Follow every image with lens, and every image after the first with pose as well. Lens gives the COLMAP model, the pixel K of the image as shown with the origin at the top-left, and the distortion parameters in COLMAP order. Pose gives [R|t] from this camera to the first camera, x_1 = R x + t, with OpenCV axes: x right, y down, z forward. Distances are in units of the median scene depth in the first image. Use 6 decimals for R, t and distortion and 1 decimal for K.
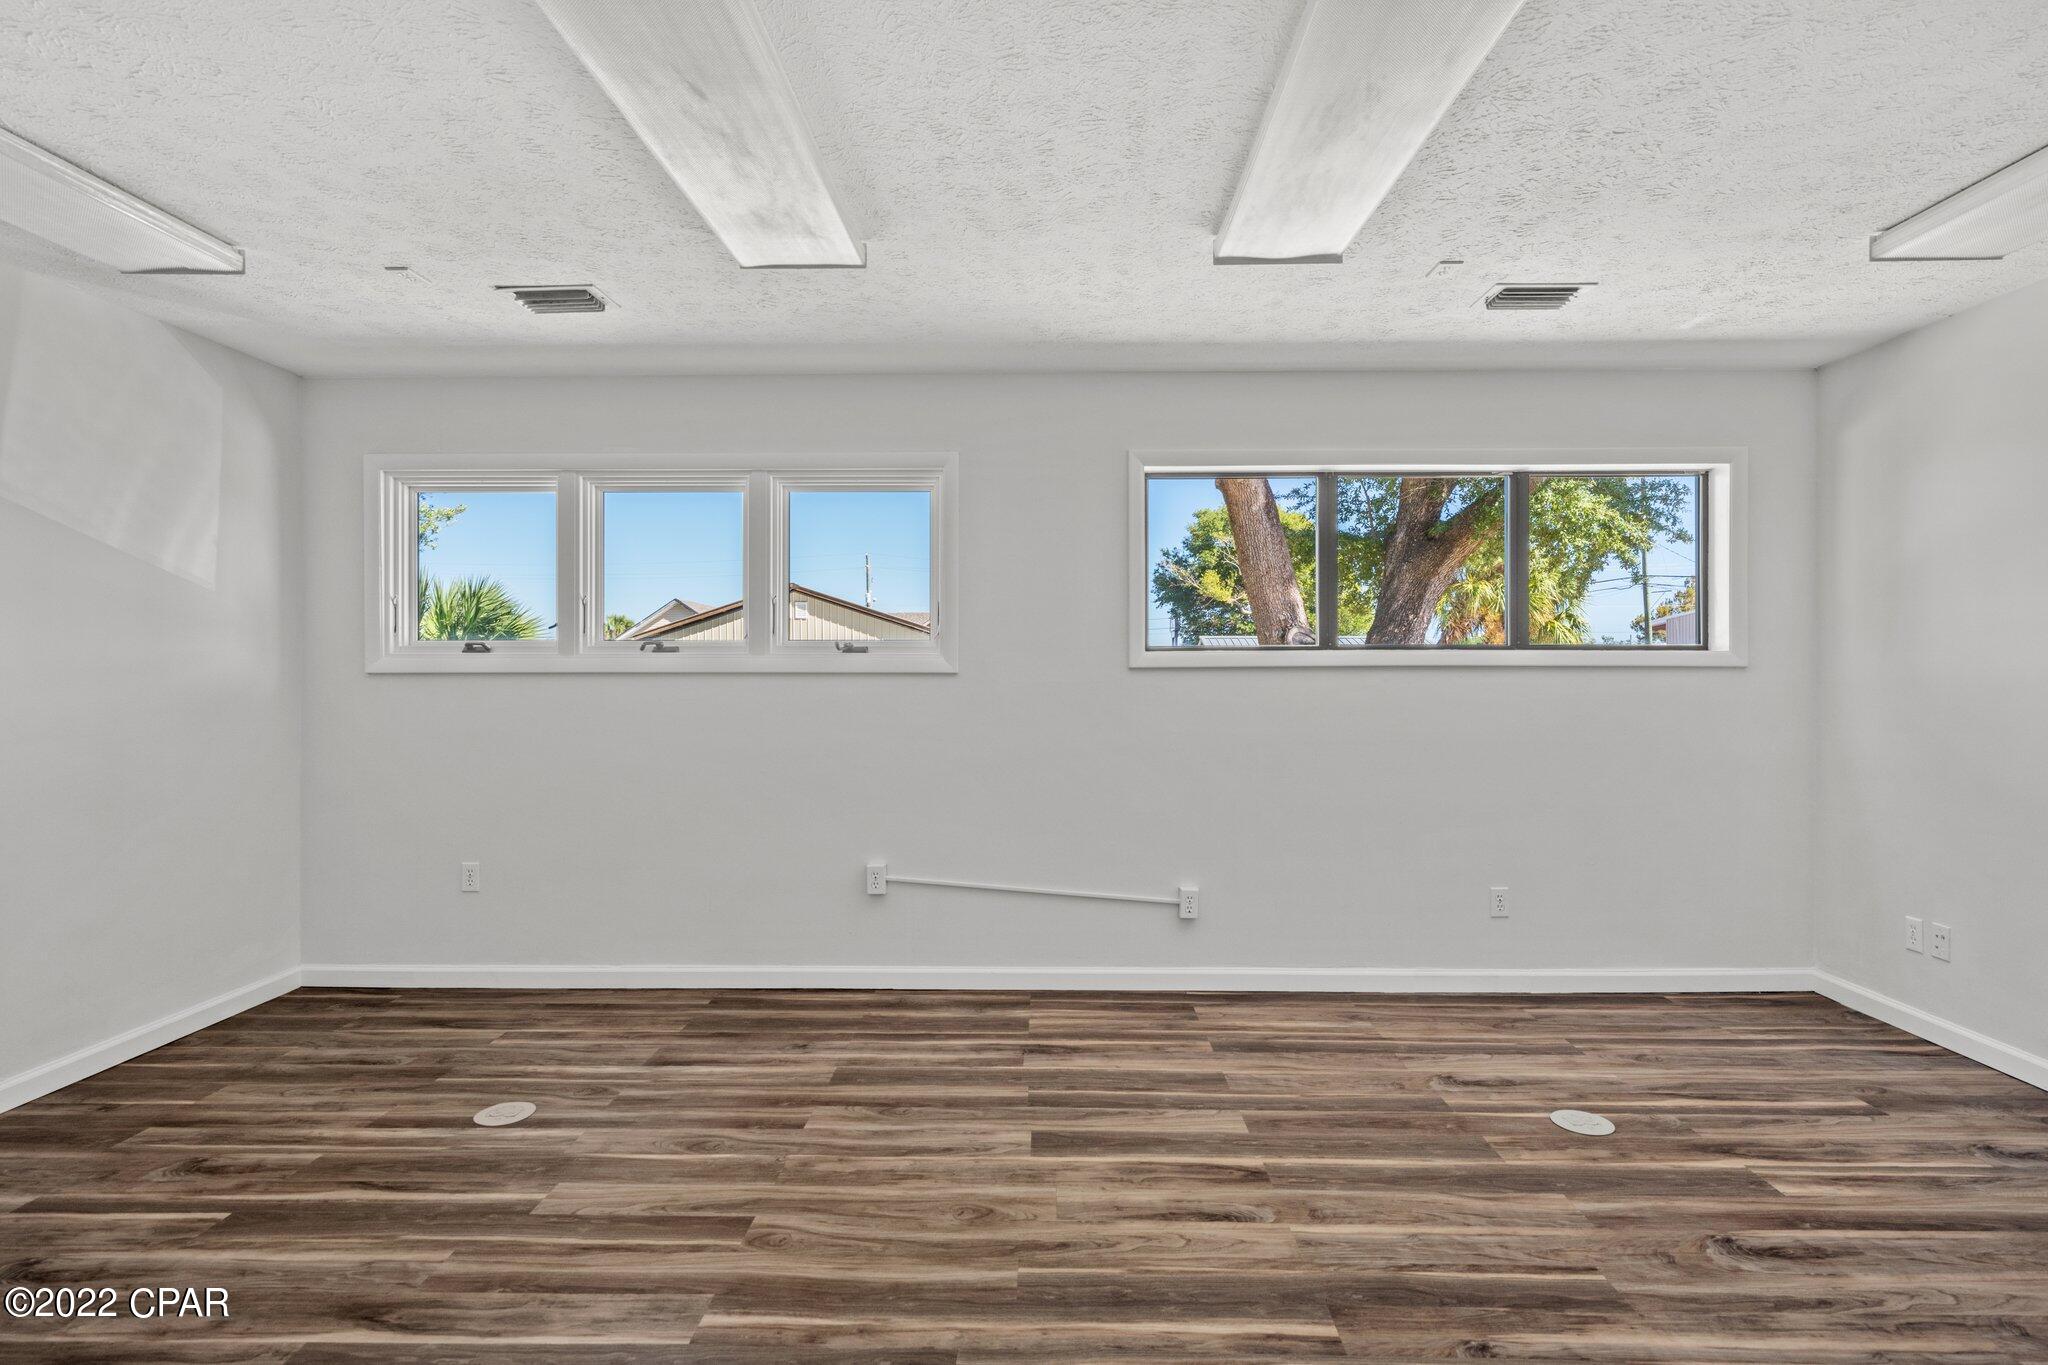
lens RADIAL K [[1039.6, 0, 1030.3], [0, 1039.6, 679.9], [0, 0, 1]] dist [-0.003179, 0.000218]
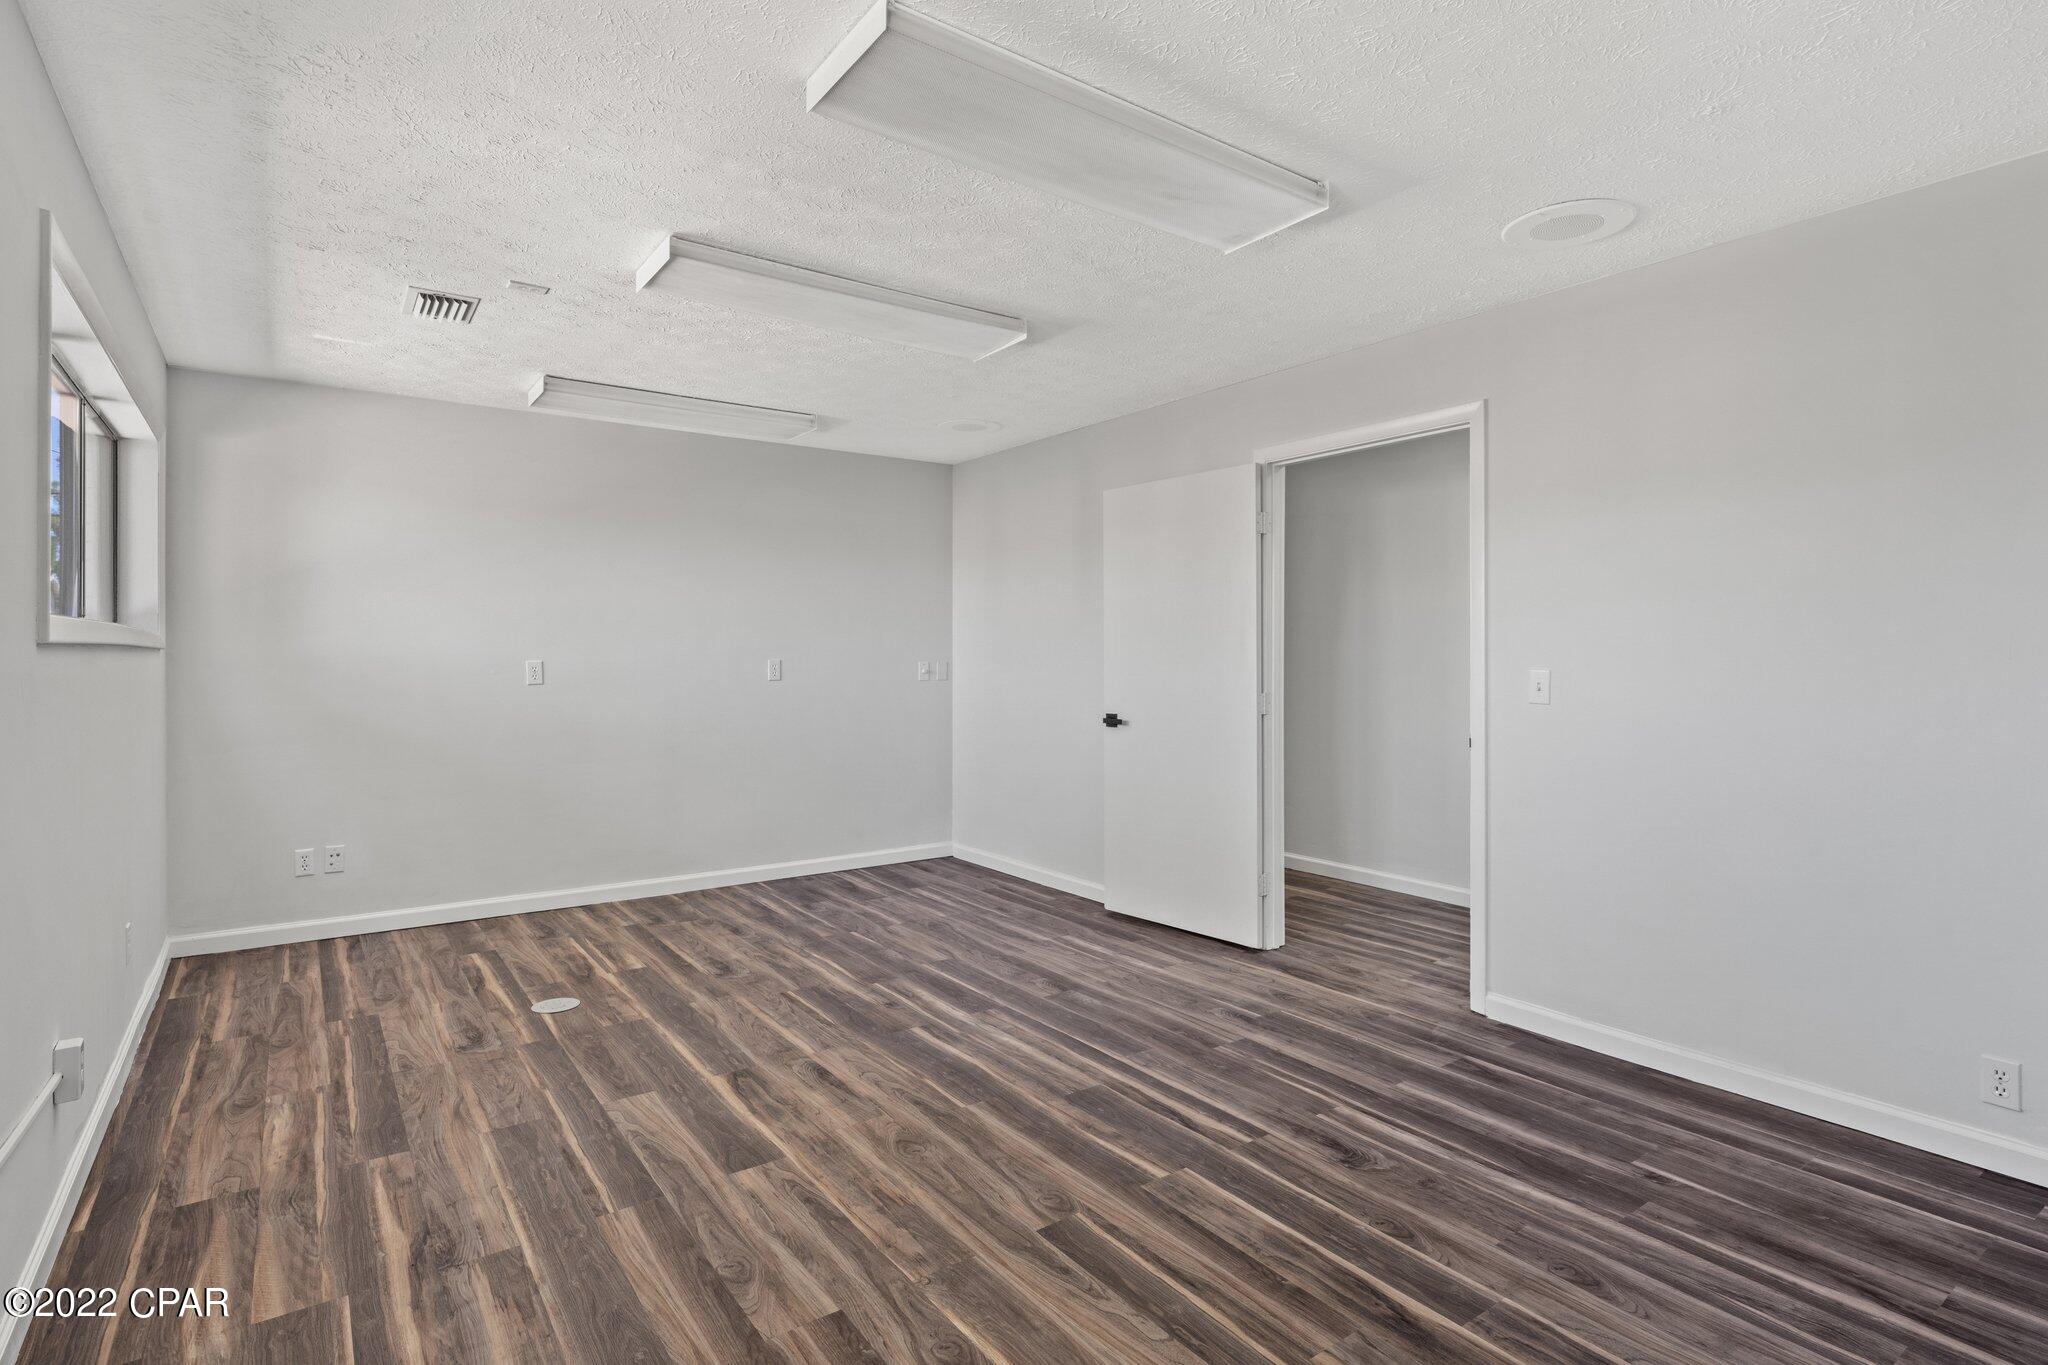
lens RADIAL K [[1039.6, 0, 1026.0], [0, 1039.6, 670.3], [0, 0, 1]] dist [-0.003179, 0.000218]
pose [[-0.602582, -0.011796, 0.797969, -0.968304], [0.006606, 0.999783, 0.019767, -0.009902], [-0.798029, 0.017182, -0.602374, 1.509481]]
